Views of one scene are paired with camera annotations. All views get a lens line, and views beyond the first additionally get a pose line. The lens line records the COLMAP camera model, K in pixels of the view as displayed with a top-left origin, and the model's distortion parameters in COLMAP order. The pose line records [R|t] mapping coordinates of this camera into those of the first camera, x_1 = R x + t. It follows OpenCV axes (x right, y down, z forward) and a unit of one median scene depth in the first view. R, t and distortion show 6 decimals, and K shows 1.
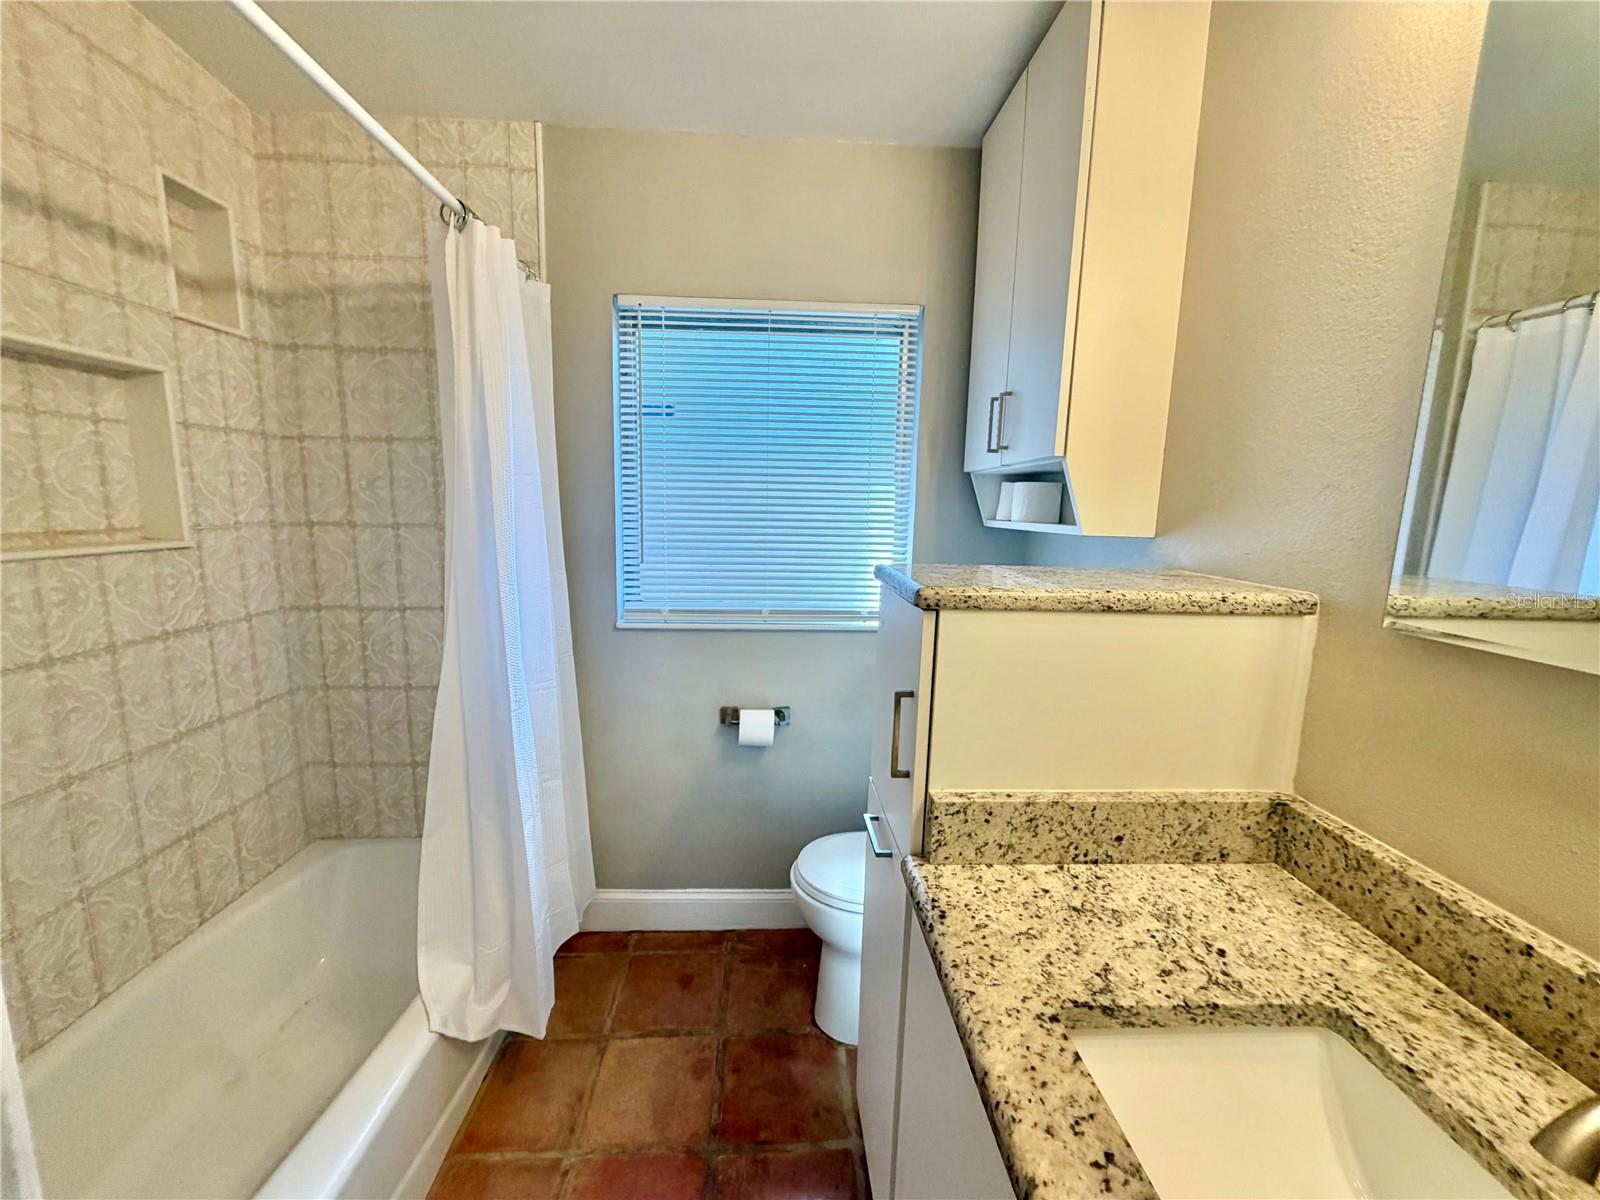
lens RADIAL K [[636.5, 0, 797.4], [0, 636.5, 599.3], [0, 0, 1]] dist [0.000109, -0.000343]
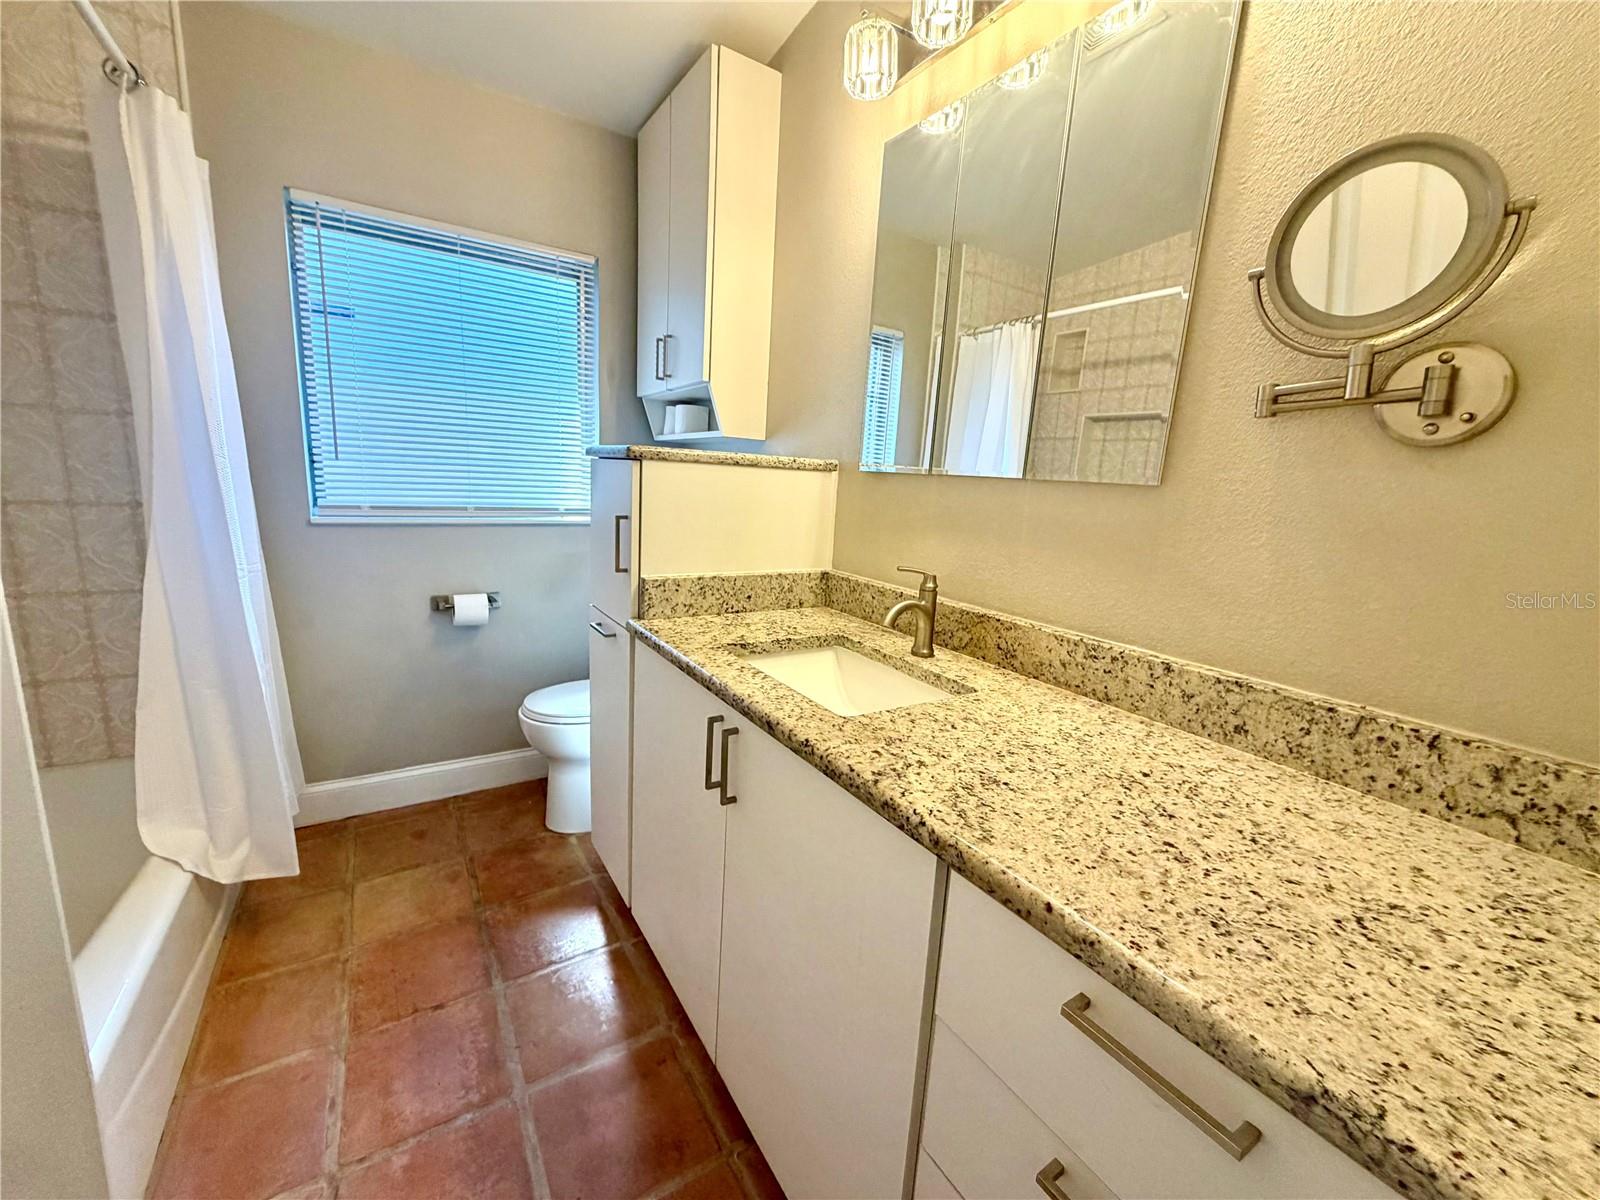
lens RADIAL K [[636.5, 0, 795.7], [0, 636.5, 600.1], [0, 0, 1]] dist [0.000109, -0.000343]
pose [[0.866174, -0.071764, 0.494563, -0.157874], [0.040797, 0.996487, 0.073145, 0.160624], [-0.498074, -0.043179, 0.866059, -0.365931]]
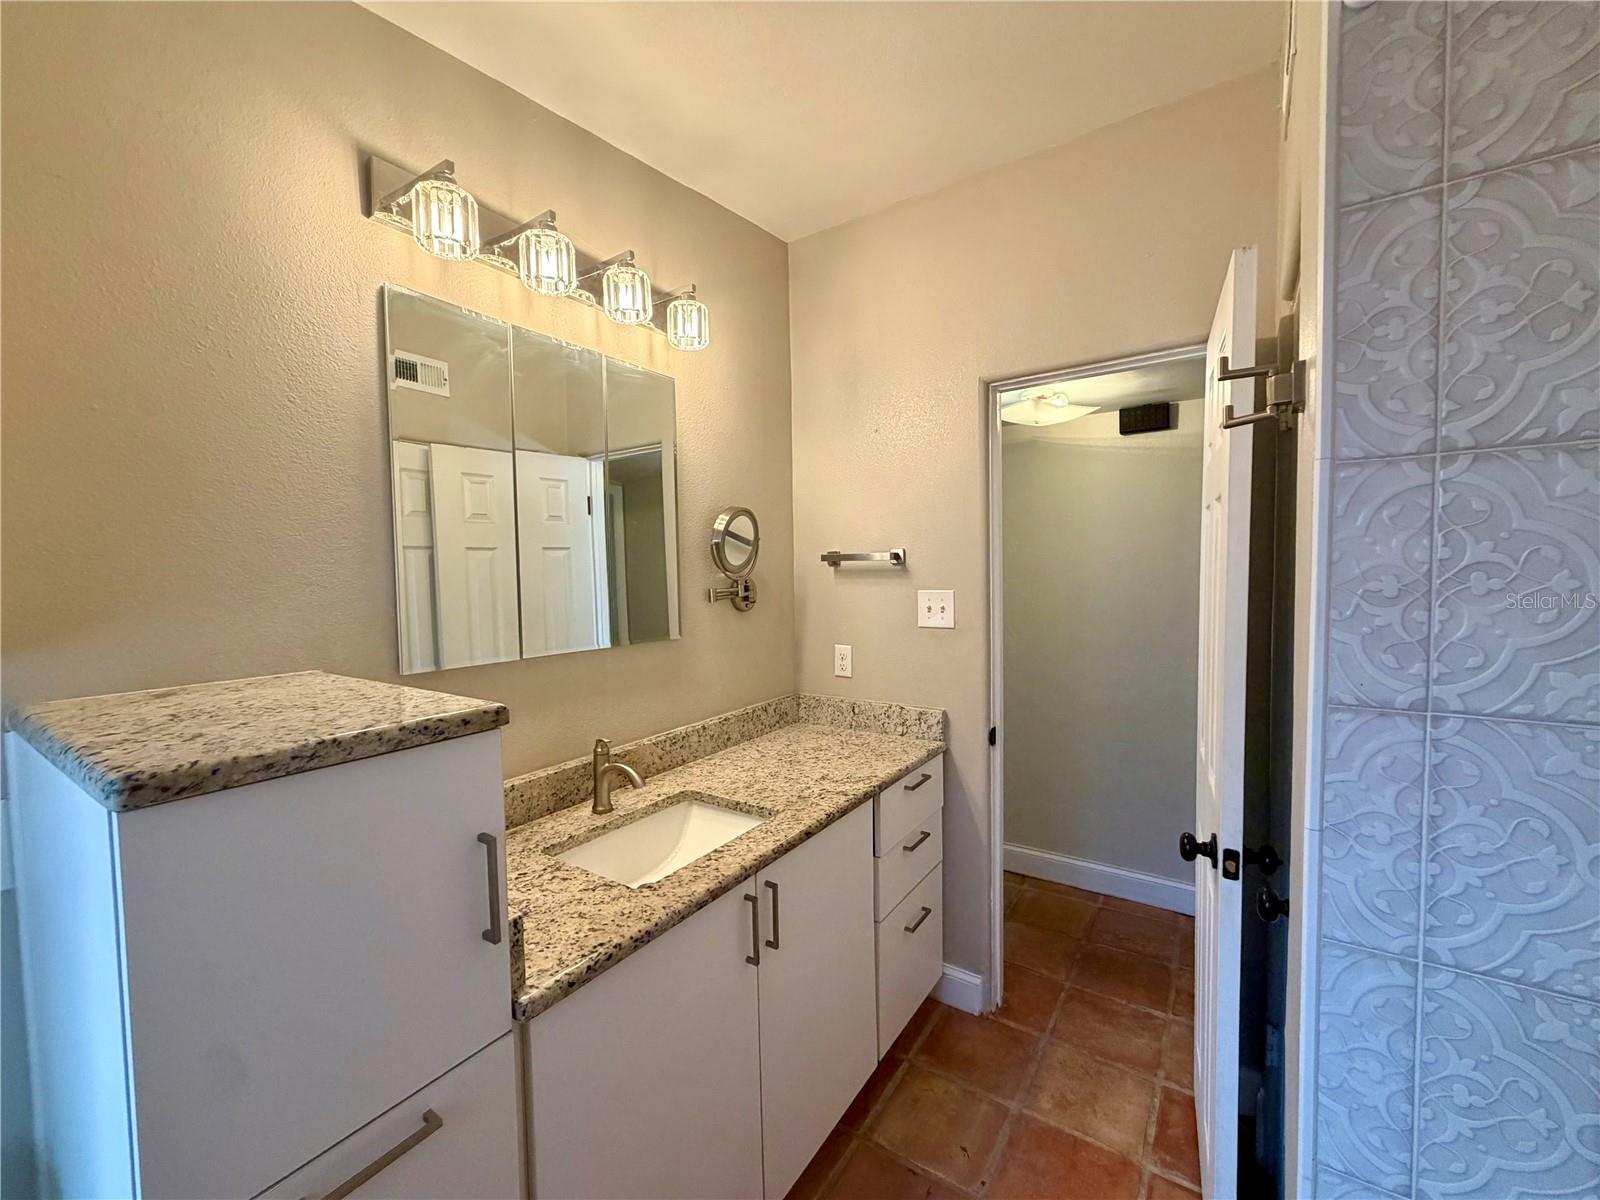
lens RADIAL K [[636.5, 0, 801.8], [0, 636.5, 601.6], [0, 0, 1]] dist [0.000109, -0.000343]
pose [[-0.801703, -0.037600, 0.596539, -0.409563], [0.091388, 0.978575, 0.184498, -0.171430], [-0.590695, 0.202429, -0.781090, 0.846558]]
